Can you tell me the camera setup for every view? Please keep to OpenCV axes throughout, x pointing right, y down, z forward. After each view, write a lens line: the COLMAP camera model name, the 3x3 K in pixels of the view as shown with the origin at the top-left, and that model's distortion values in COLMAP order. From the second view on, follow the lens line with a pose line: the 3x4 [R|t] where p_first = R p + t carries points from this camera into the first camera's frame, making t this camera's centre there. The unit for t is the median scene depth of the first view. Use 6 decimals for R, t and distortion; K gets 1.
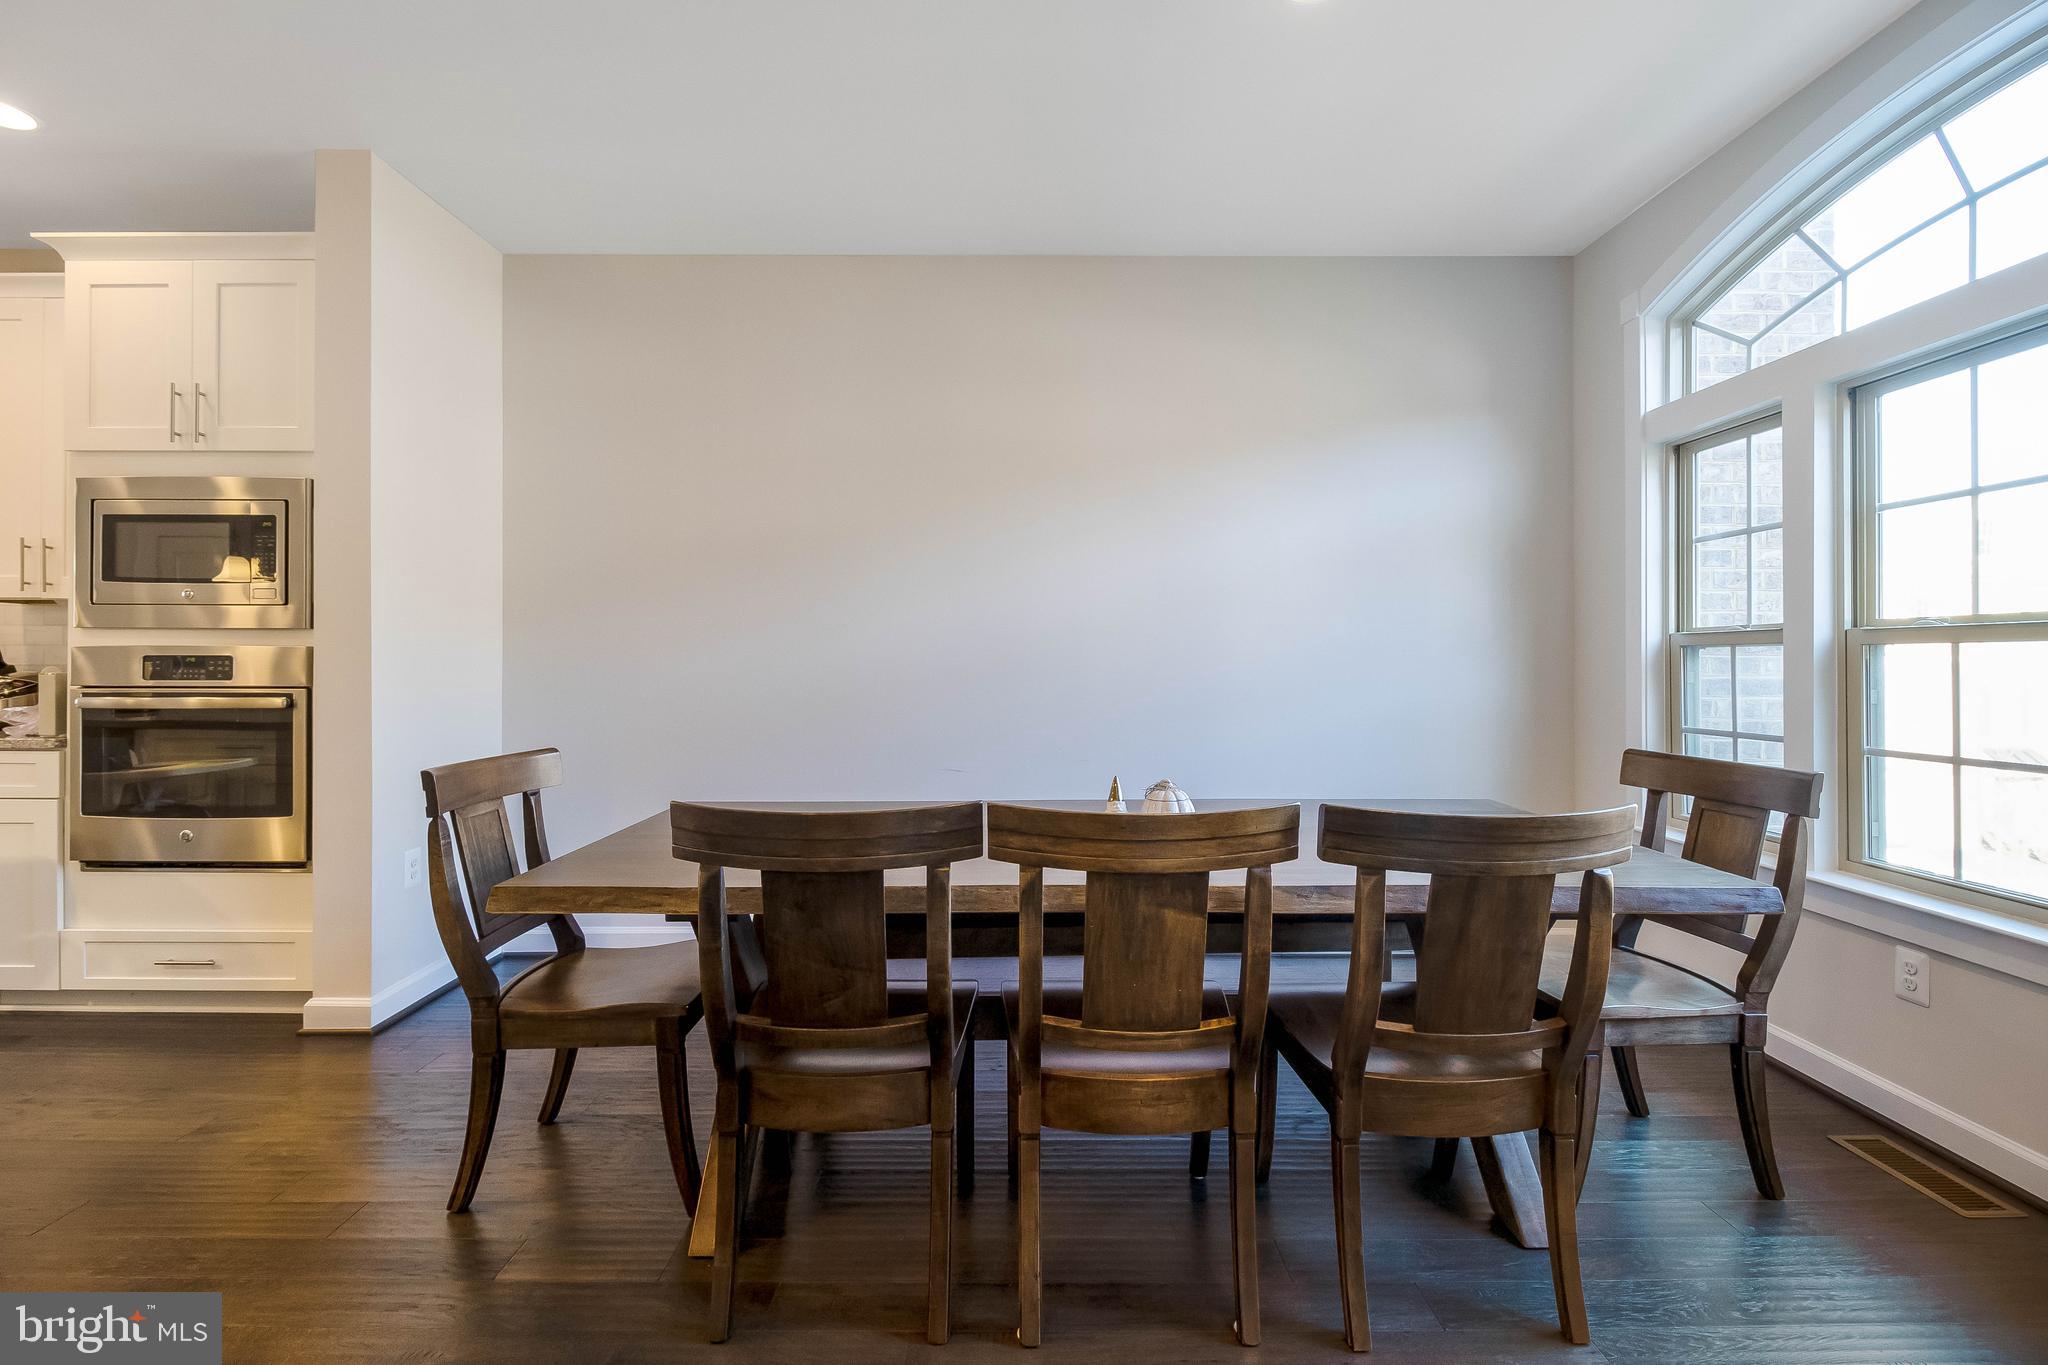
lens RADIAL K [[947.4, 0, 1020.4], [0, 947.4, 658.3], [0, 0, 1]] dist [0.018288, -0.013496]
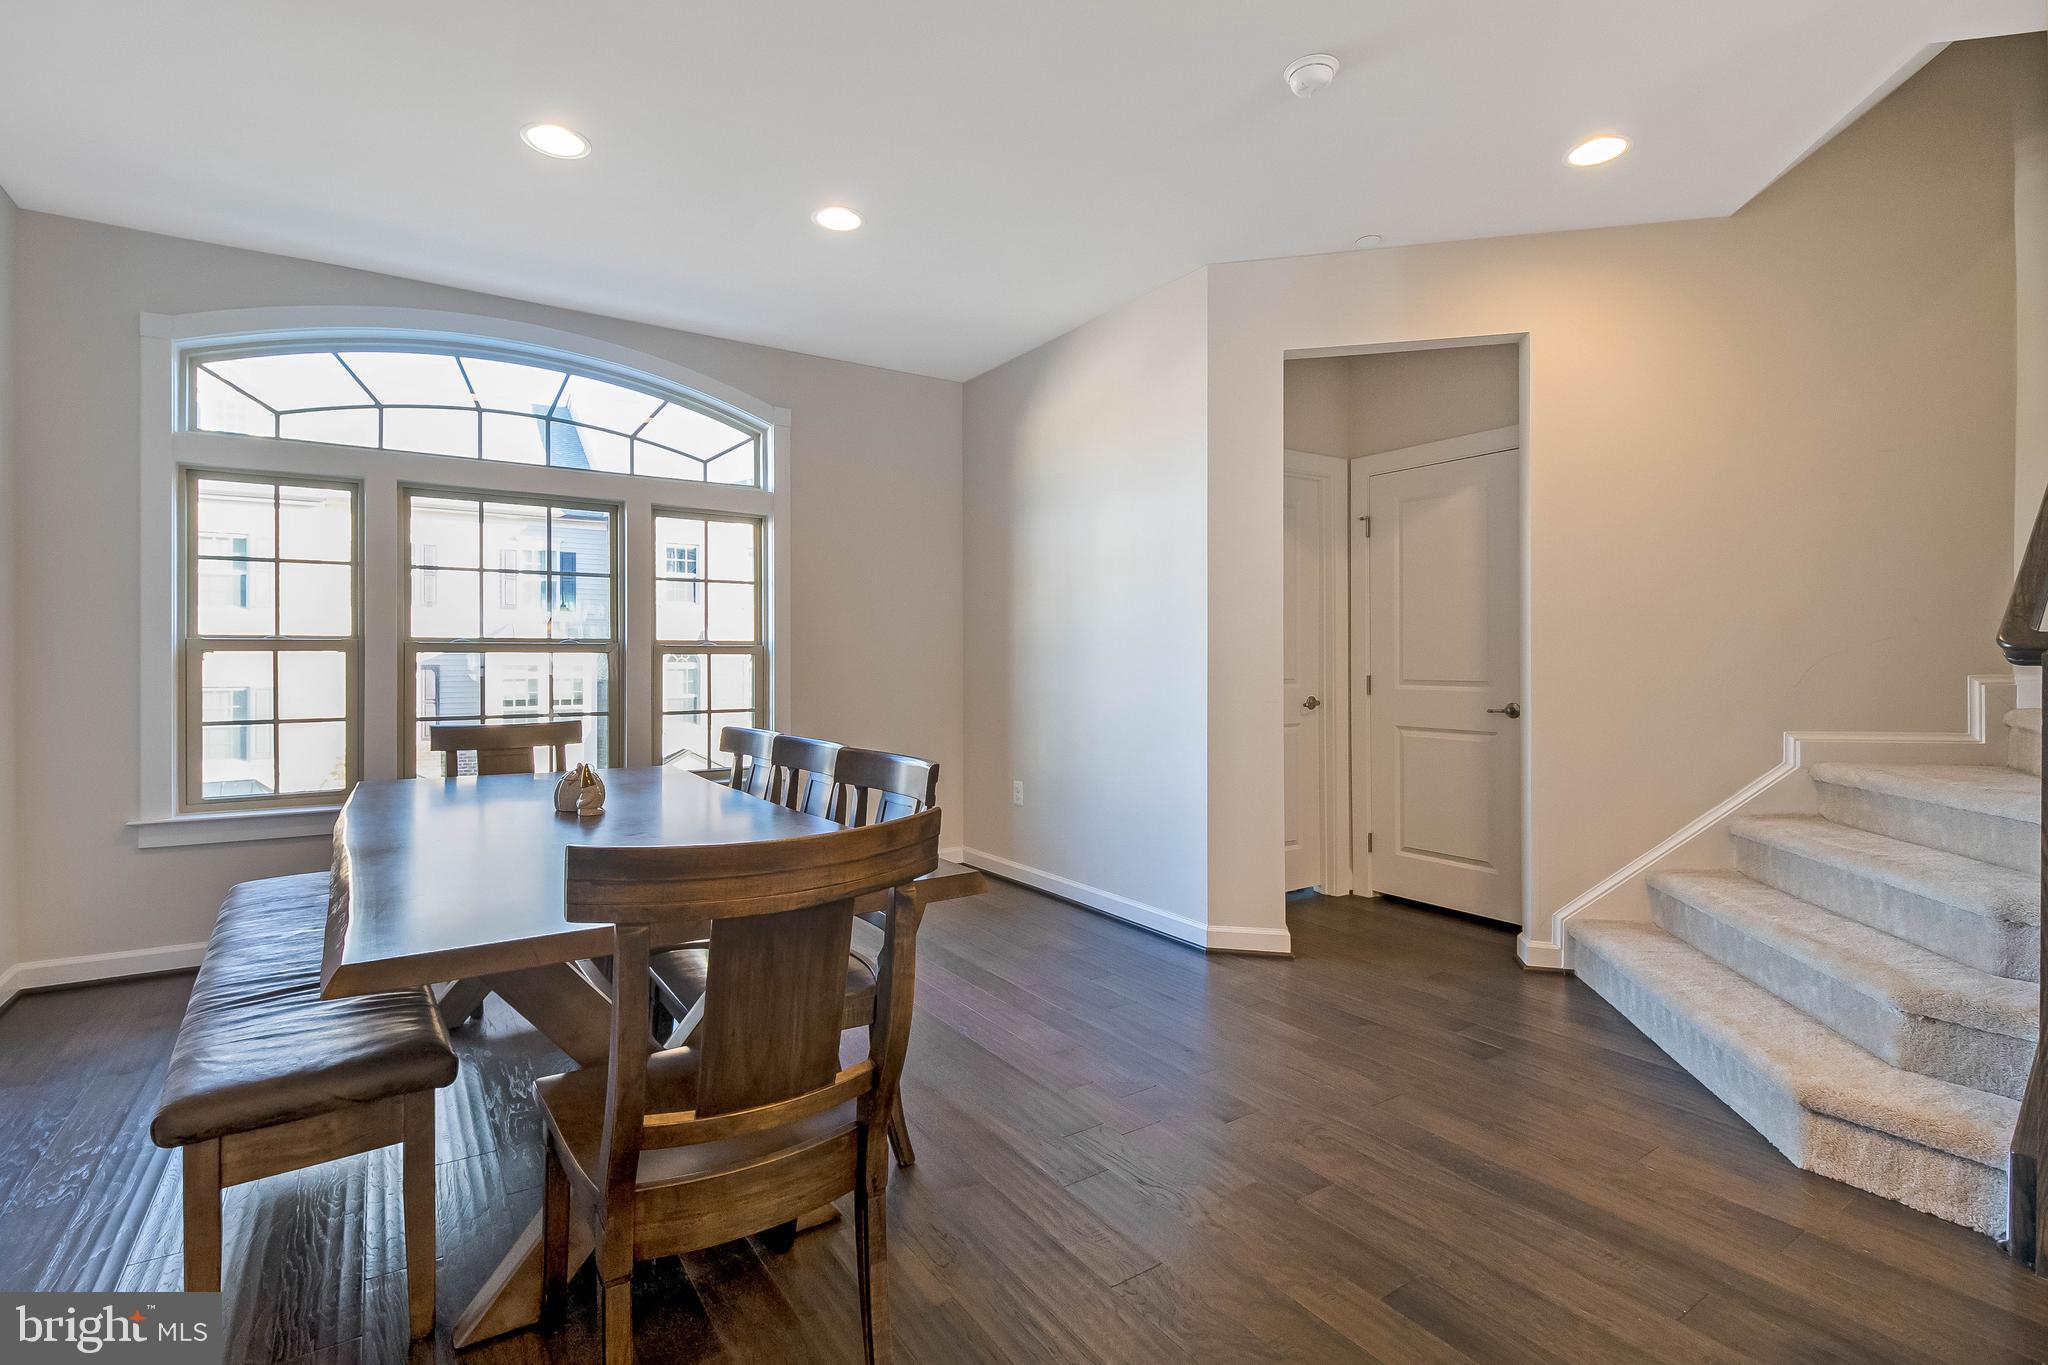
lens RADIAL K [[947.4, 0, 1020.4], [0, 947.4, 658.3], [0, 0, 1]] dist [0.018288, -0.013496]
pose [[-0.555557, 0.003670, 0.831470, -0.825156], [-0.002414, 0.999979, -0.006027, 0.002408], [-0.831475, -0.005356, -0.555537, 0.862800]]
